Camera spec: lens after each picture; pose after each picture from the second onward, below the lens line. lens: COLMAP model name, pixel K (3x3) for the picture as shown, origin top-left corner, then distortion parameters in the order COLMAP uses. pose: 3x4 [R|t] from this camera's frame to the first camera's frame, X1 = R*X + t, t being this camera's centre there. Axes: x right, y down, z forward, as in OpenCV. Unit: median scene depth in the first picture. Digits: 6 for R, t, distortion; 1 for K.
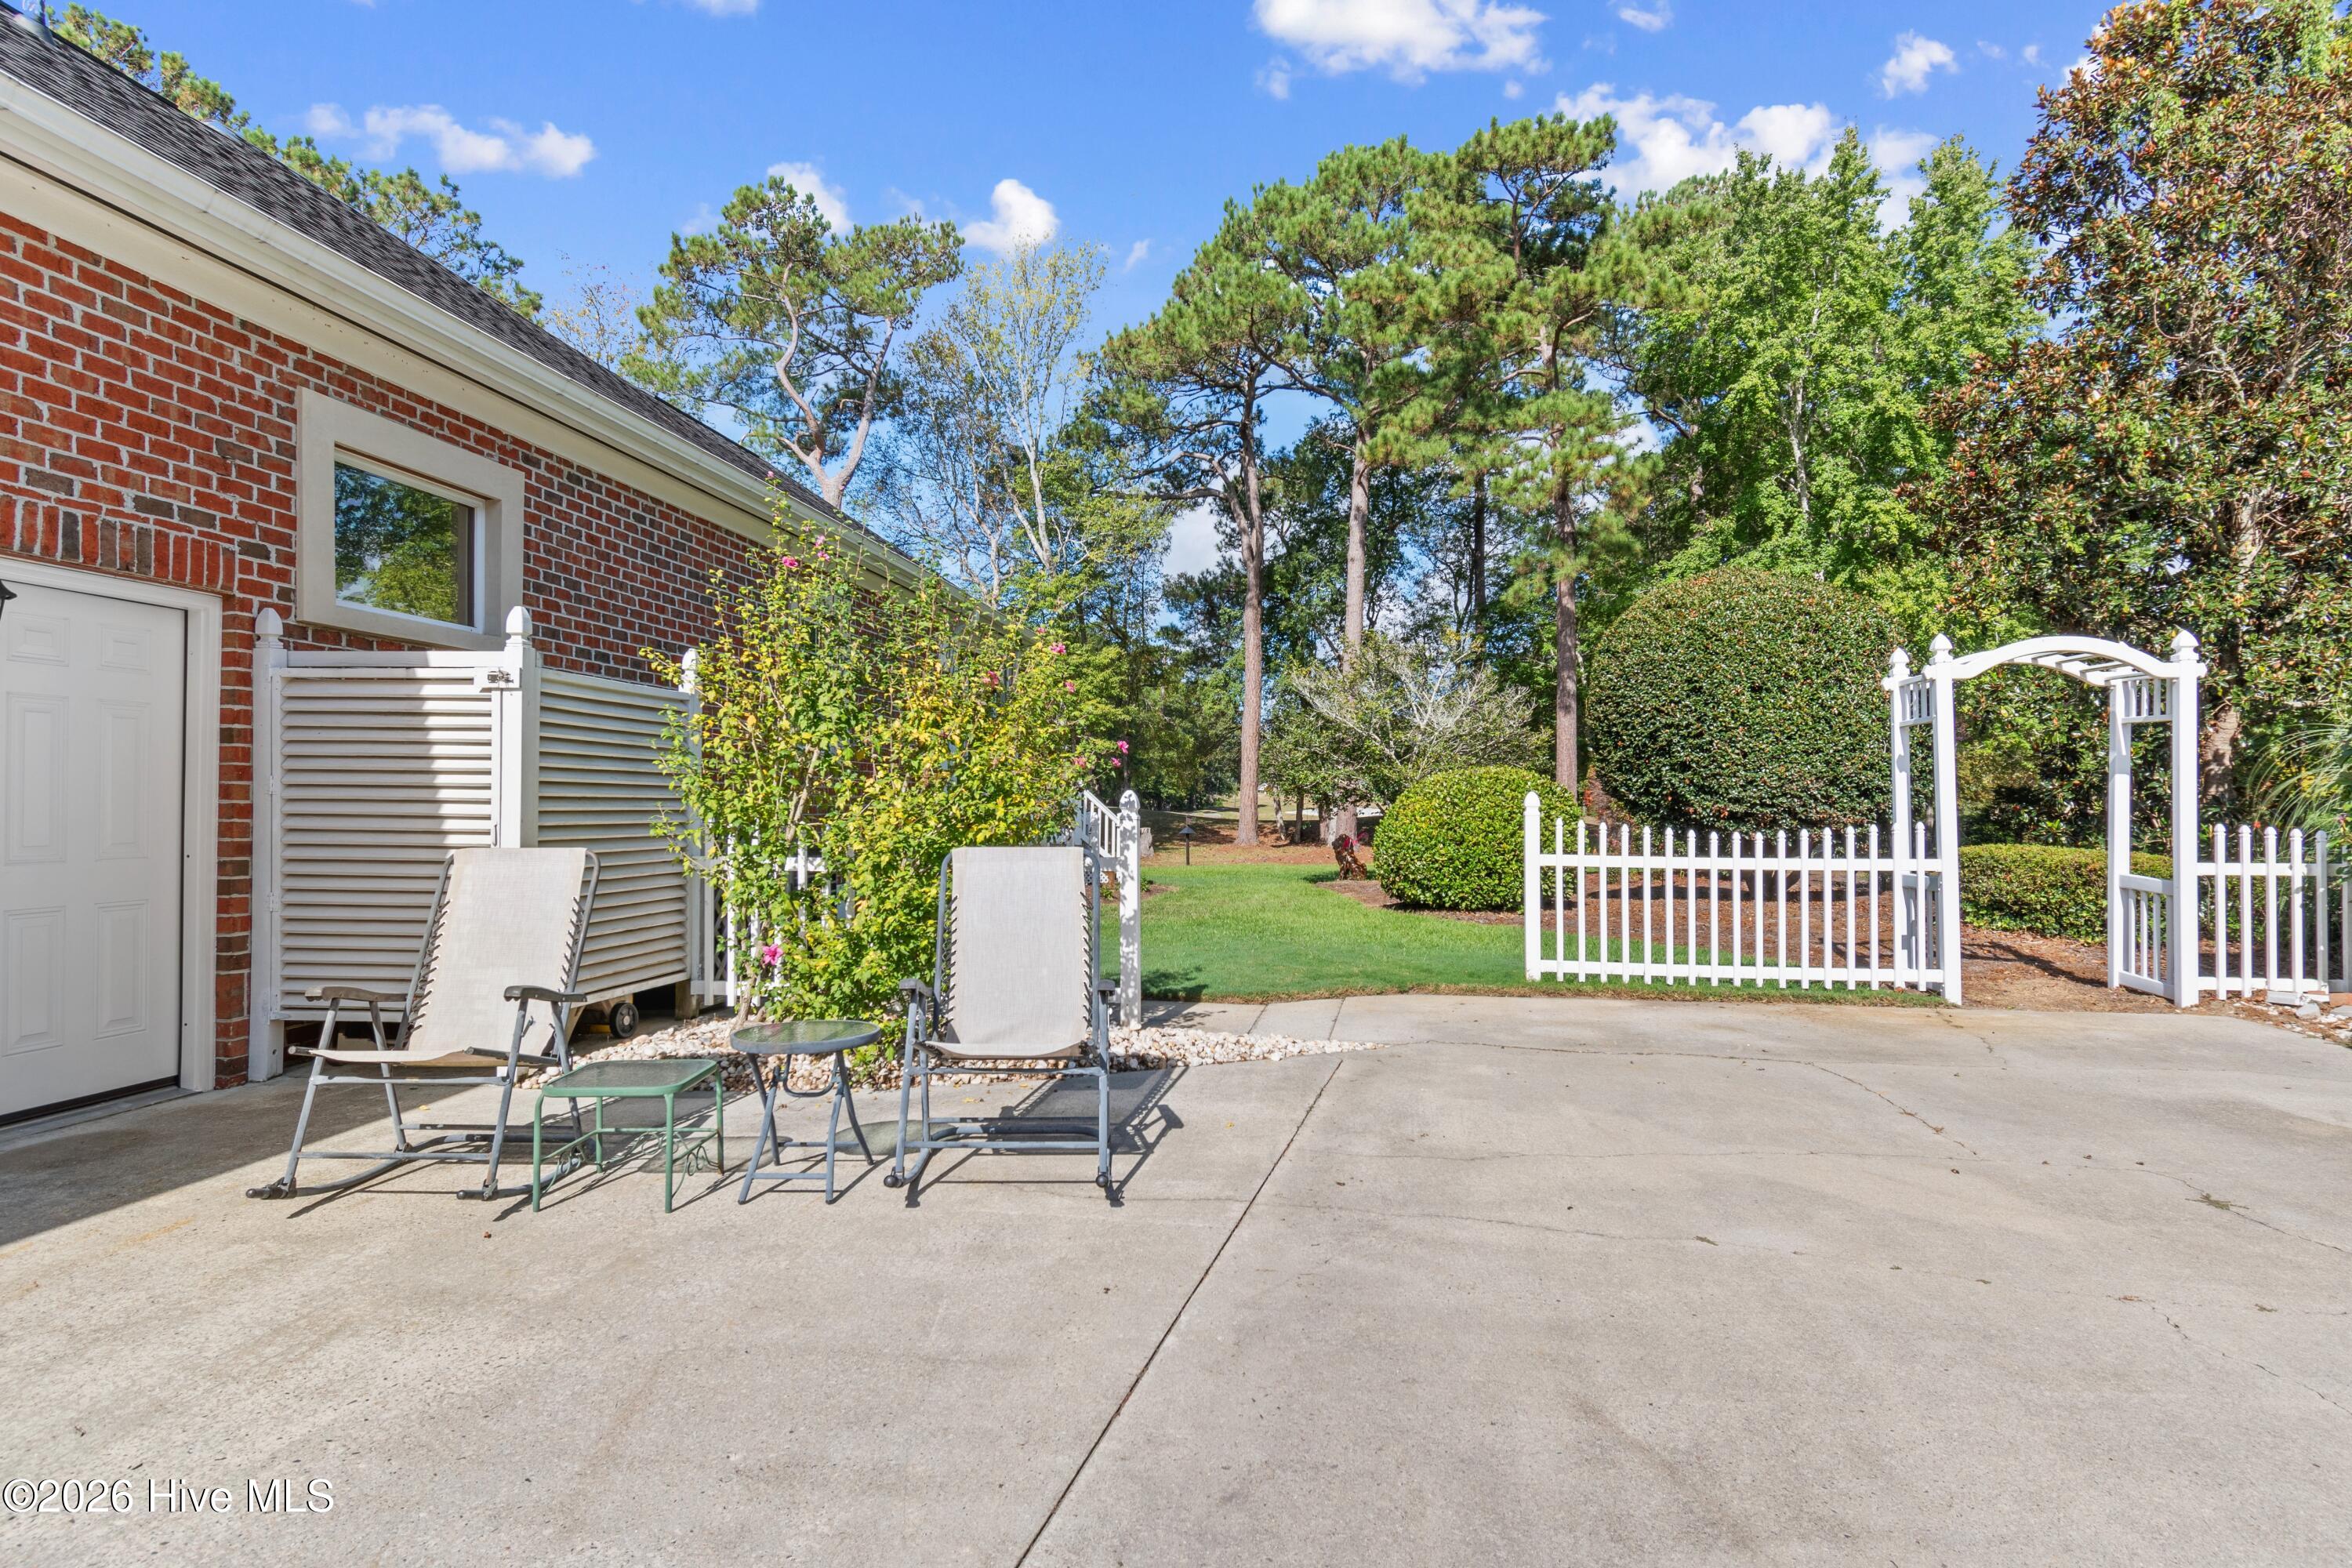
lens RADIAL K [[1274.4, 0, 1175.2], [0, 1274.4, 788.4], [0, 0, 1]] dist [0.000781, -0.000062]
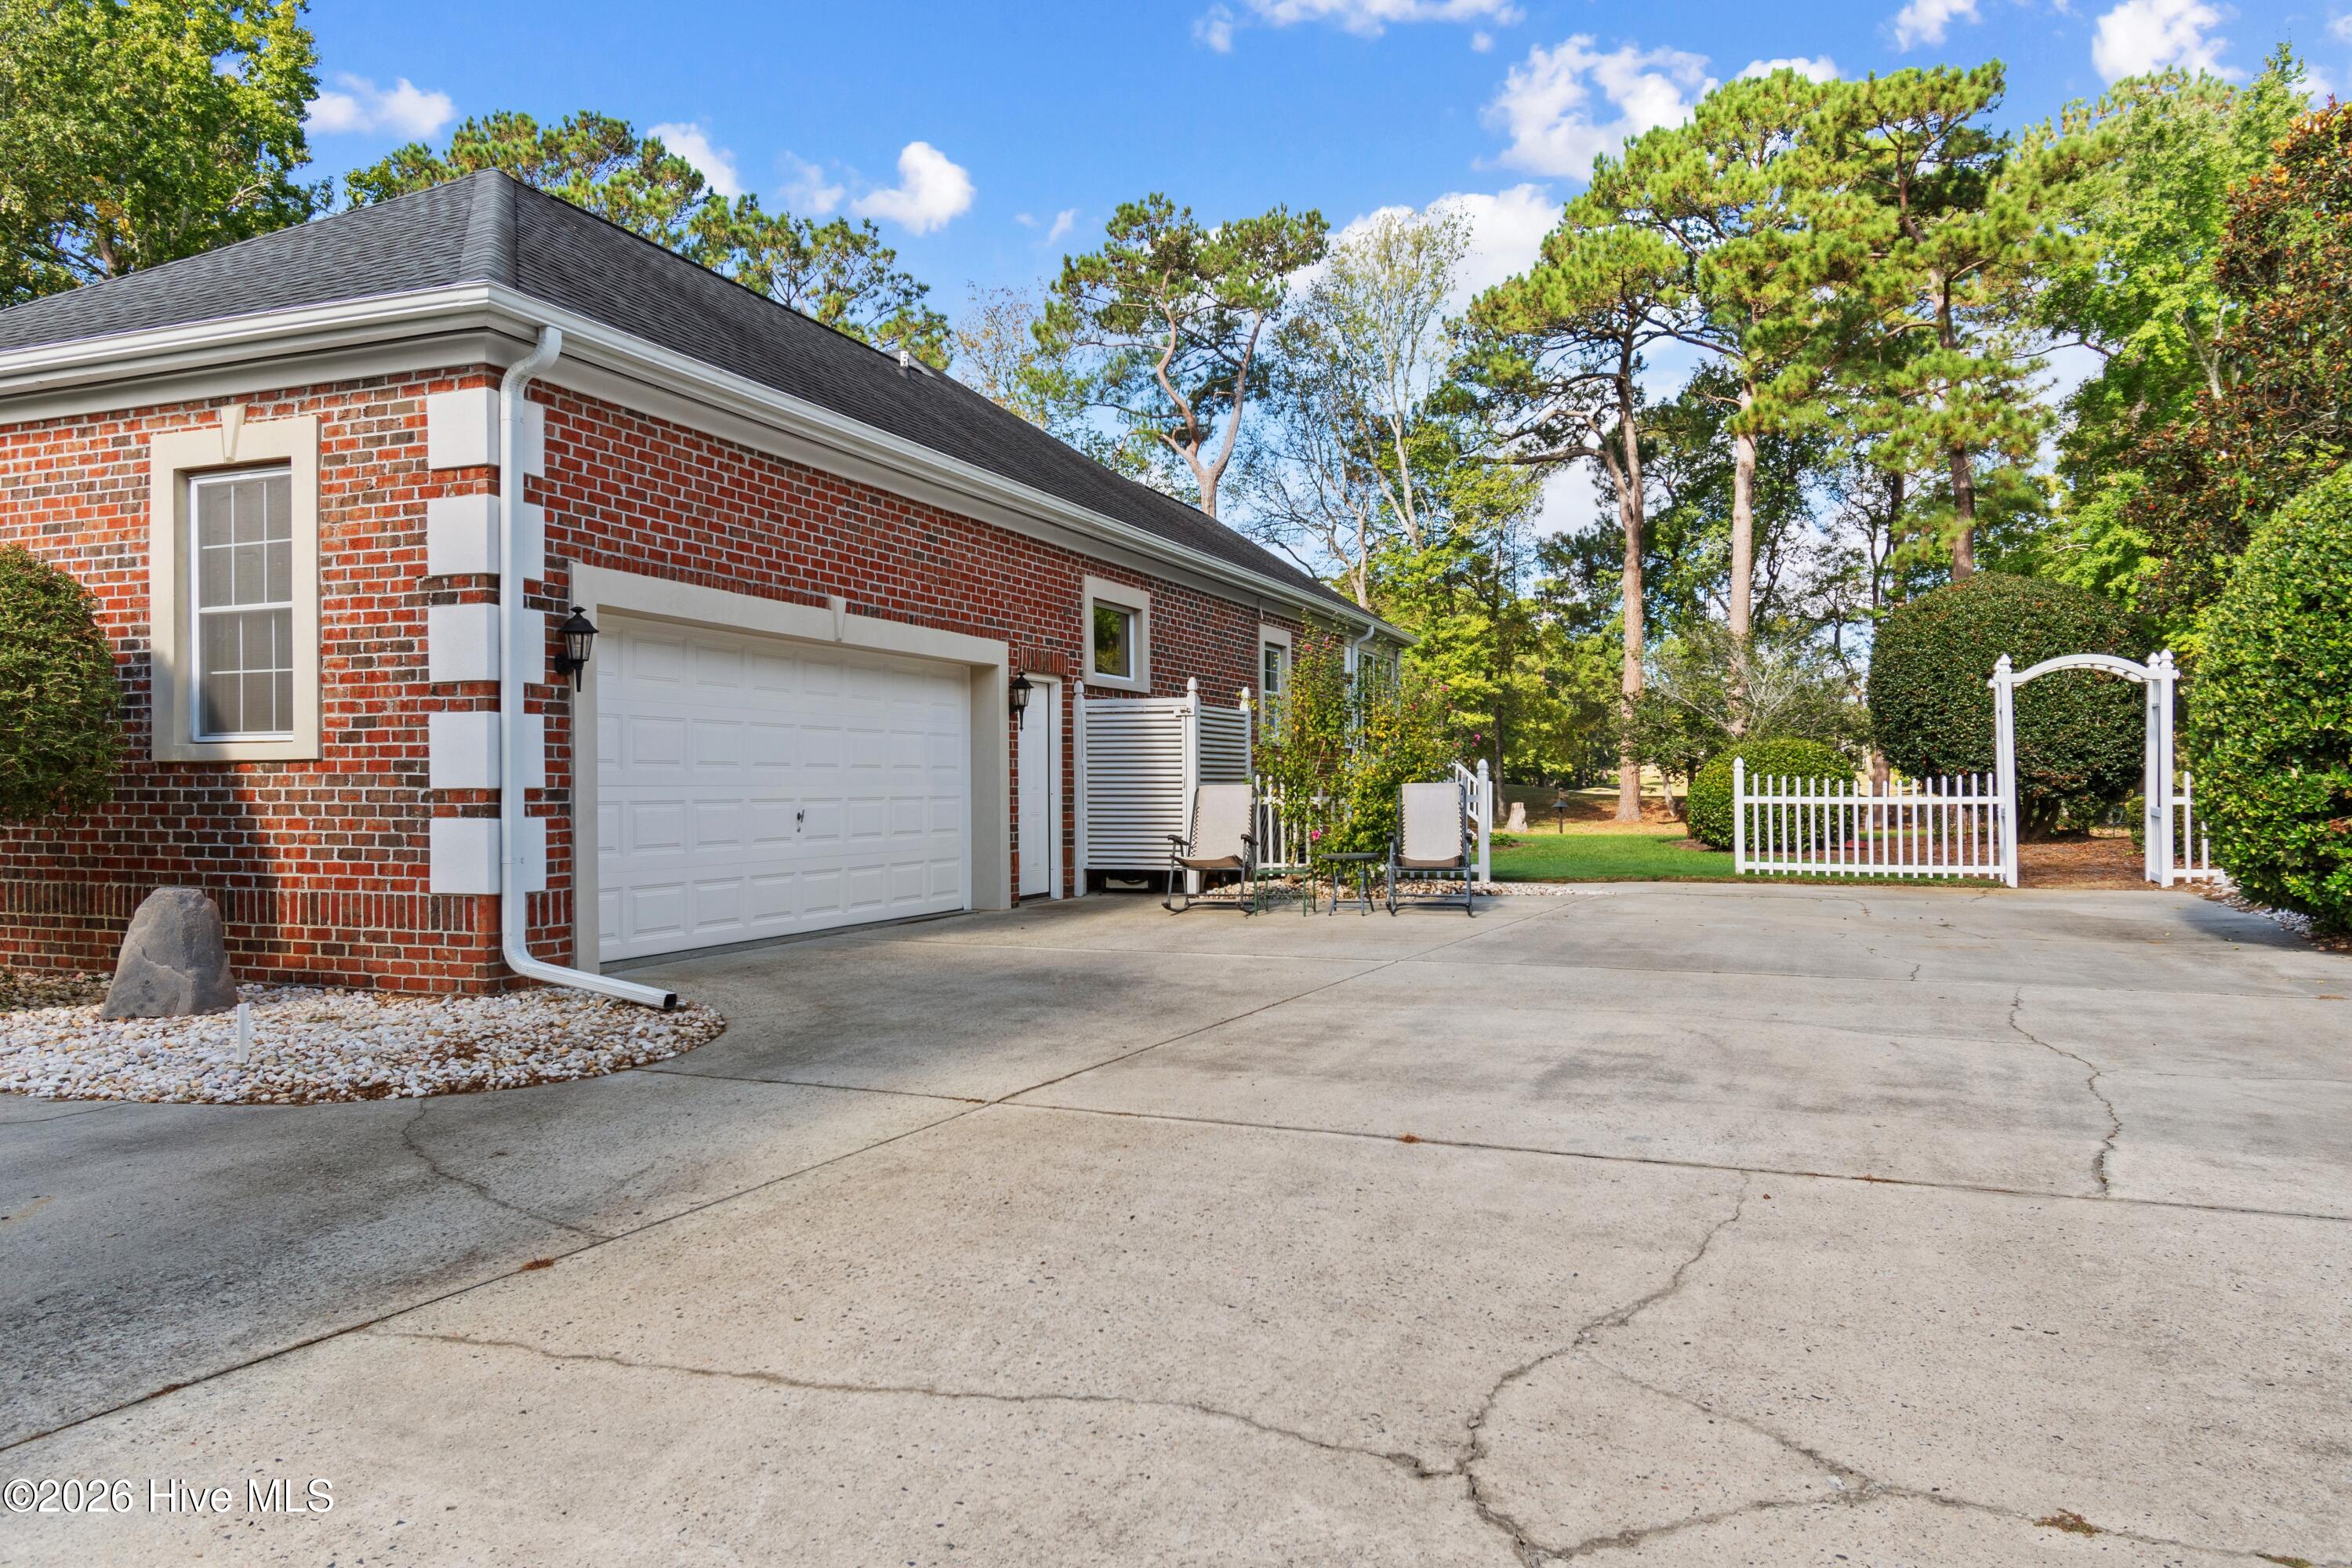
lens RADIAL K [[1621.0, 0, 1173.6], [0, 1621.0, 788.6], [0, 0, 1]] dist [0.004887, 0.002554]
pose [[0.971032, -0.008891, -0.238784, 0.019964], [0.012099, 0.999855, 0.011973, 0.002319], [0.238643, -0.014515, 0.970999, -0.308750]]
